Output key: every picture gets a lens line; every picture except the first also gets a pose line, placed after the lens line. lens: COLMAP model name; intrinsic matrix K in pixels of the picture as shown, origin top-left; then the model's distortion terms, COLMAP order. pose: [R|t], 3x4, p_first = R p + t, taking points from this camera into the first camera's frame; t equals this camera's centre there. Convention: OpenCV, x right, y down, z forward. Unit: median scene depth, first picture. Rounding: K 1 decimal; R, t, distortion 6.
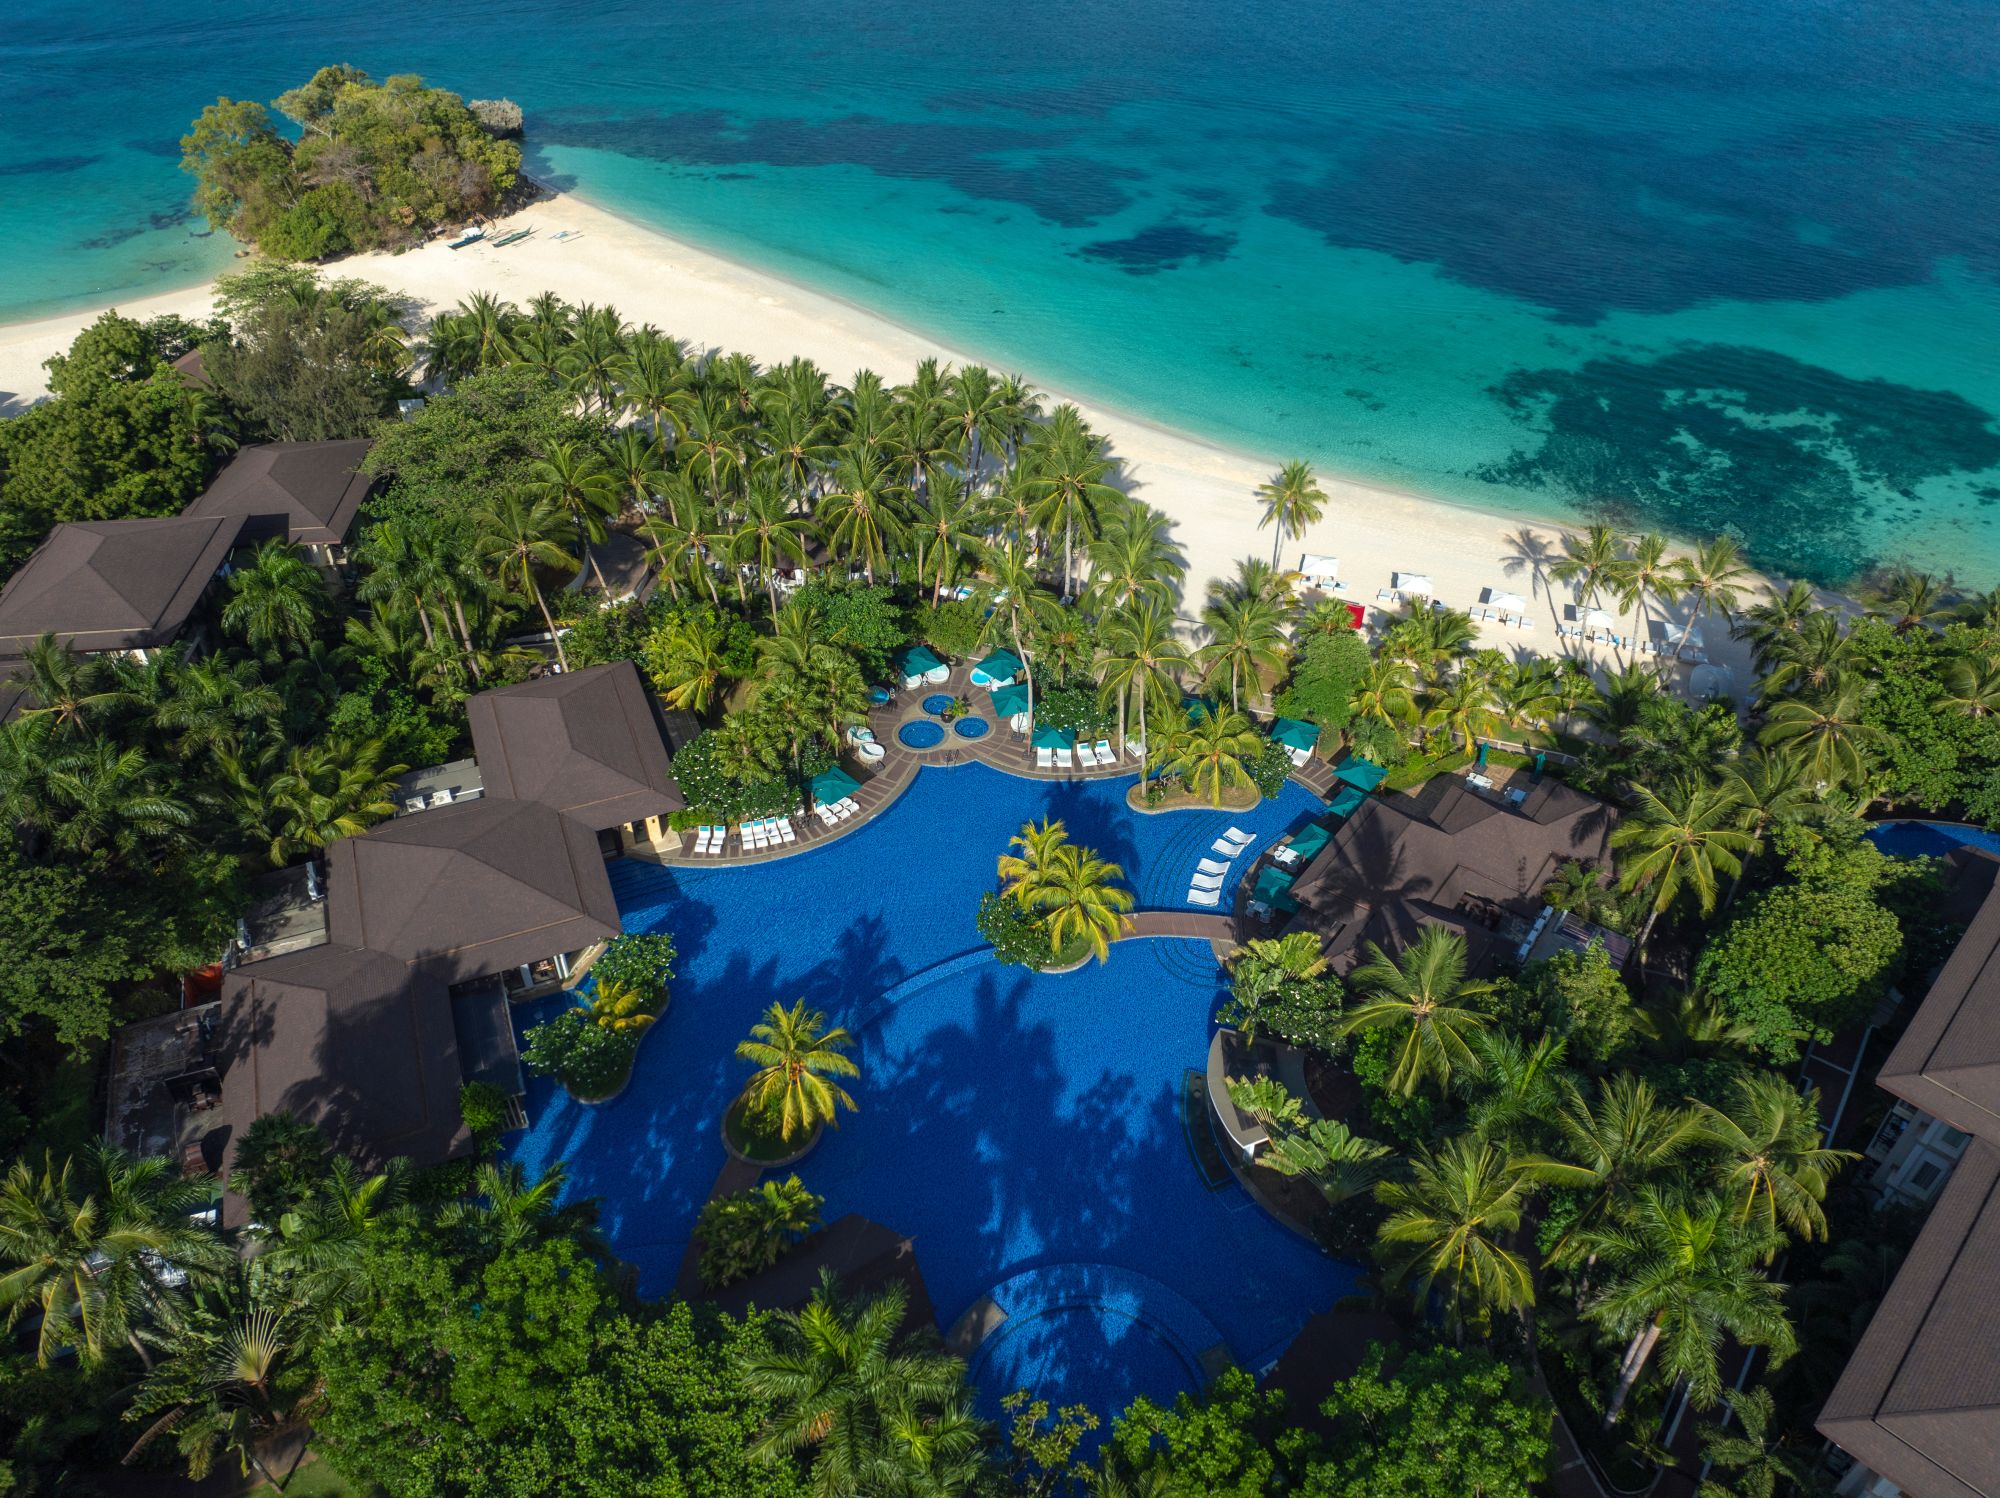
lens RADIAL K [[1399.9, 0, 999.7], [0, 1399.9, 747.3], [0, 0, 1]] dist [-0.001730, 0.000485]
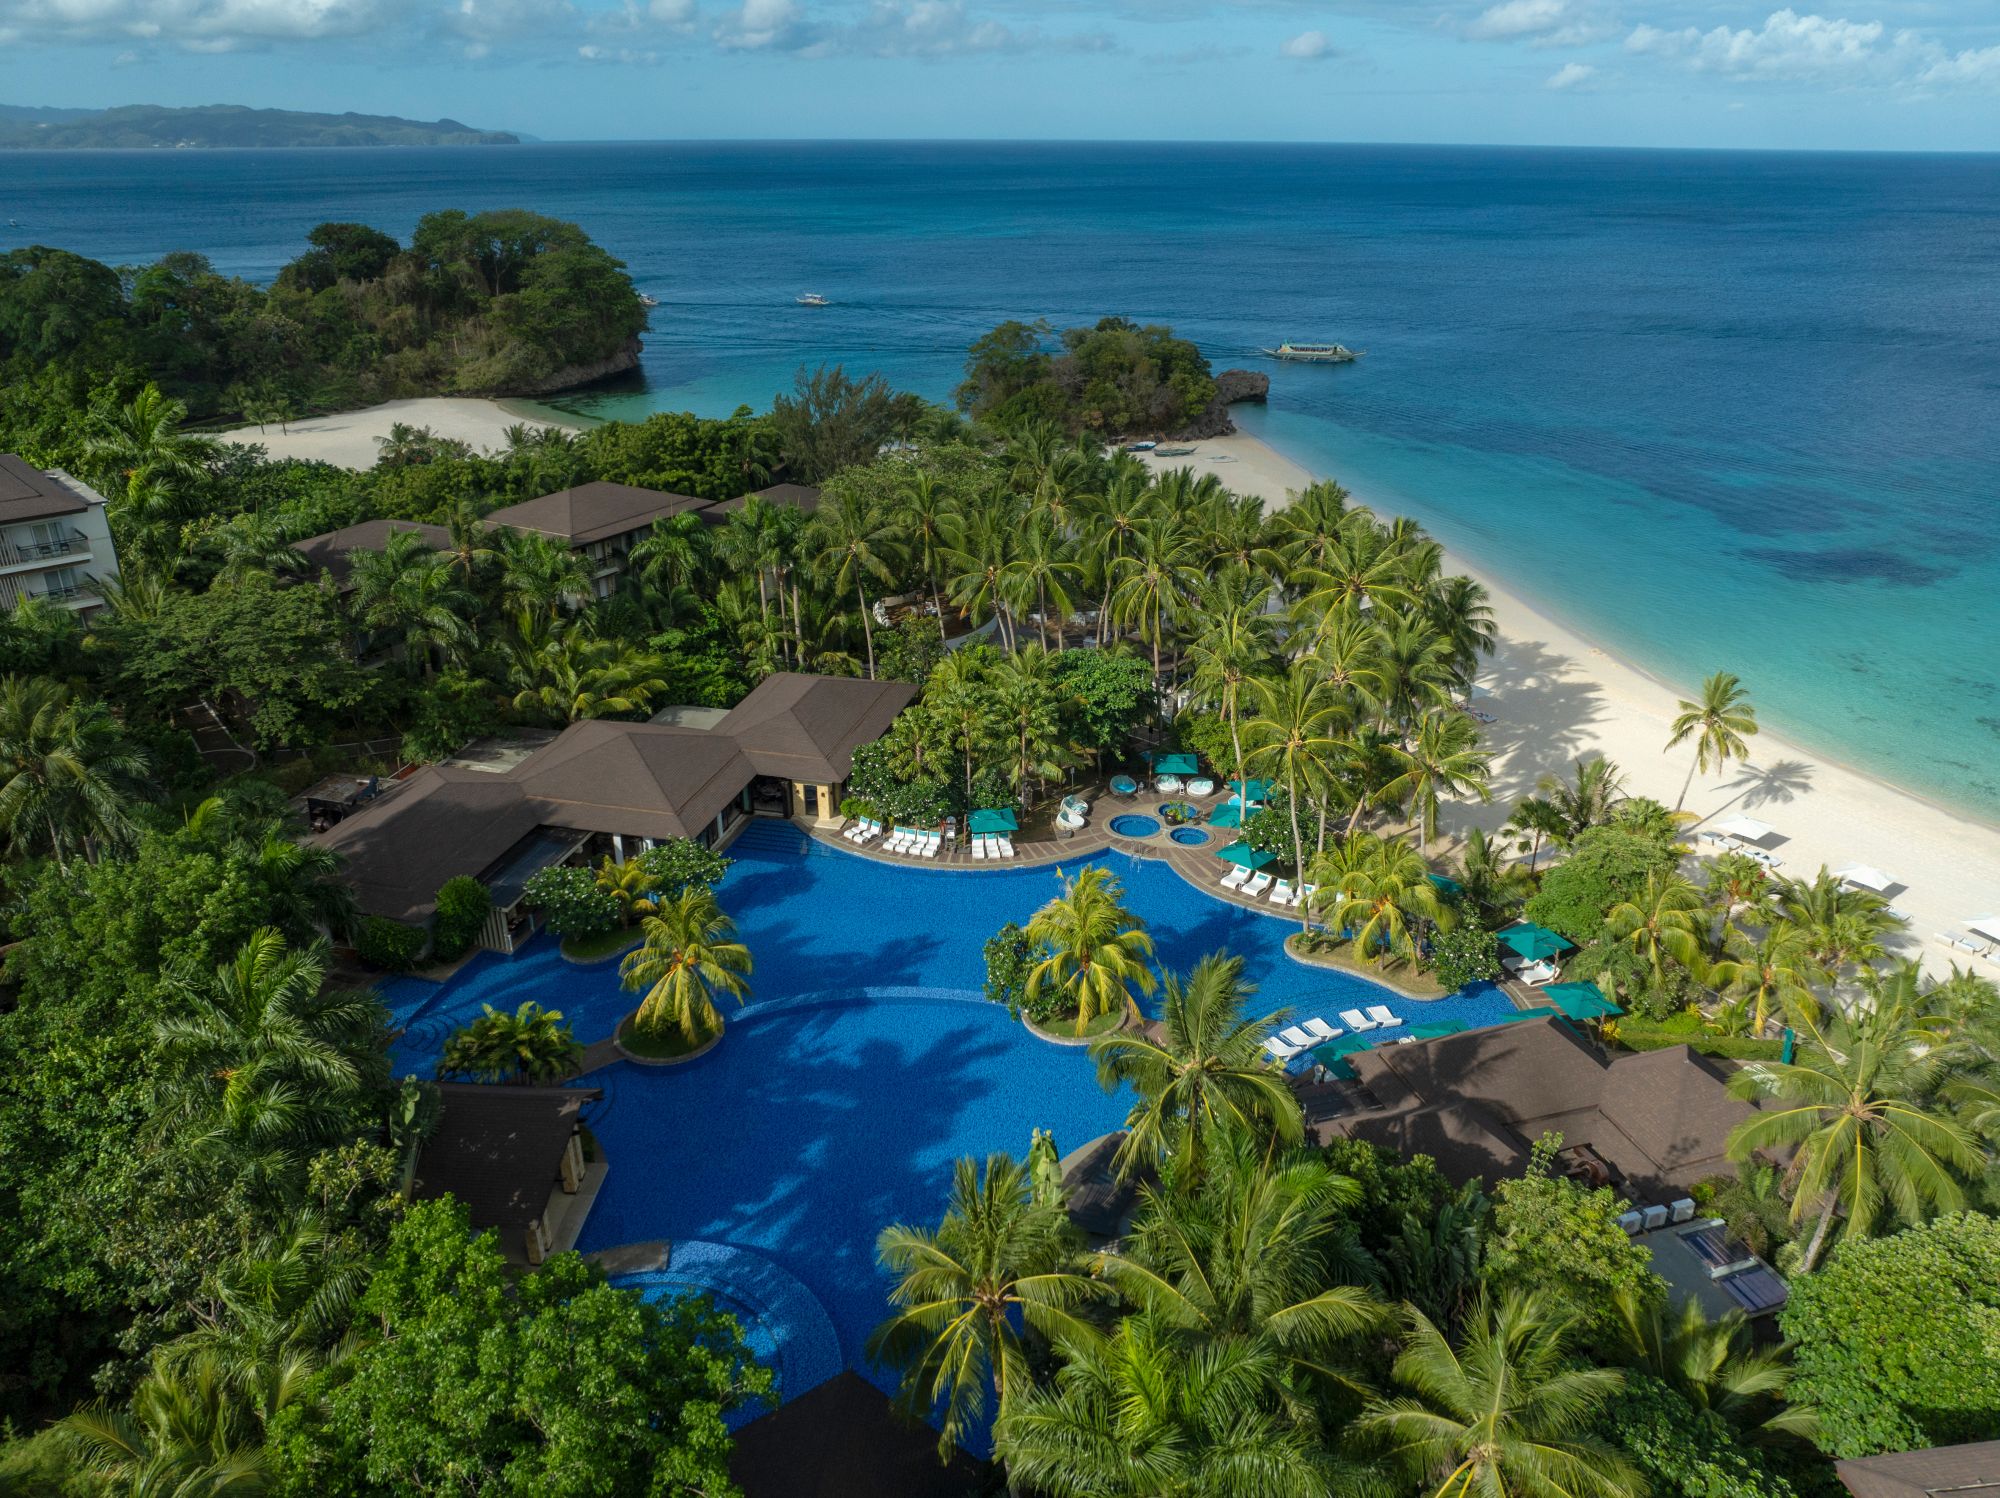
lens RADIAL K [[1399.9, 0, 998.8], [0, 1399.9, 750.3], [0, 0, 1]] dist [-0.001730, 0.000485]
pose [[0.812598, 0.244659, -0.528986, 0.355095], [-0.367575, 0.919490, -0.139378, 0.108944], [0.452298, 0.307700, 0.837106, 0.188387]]
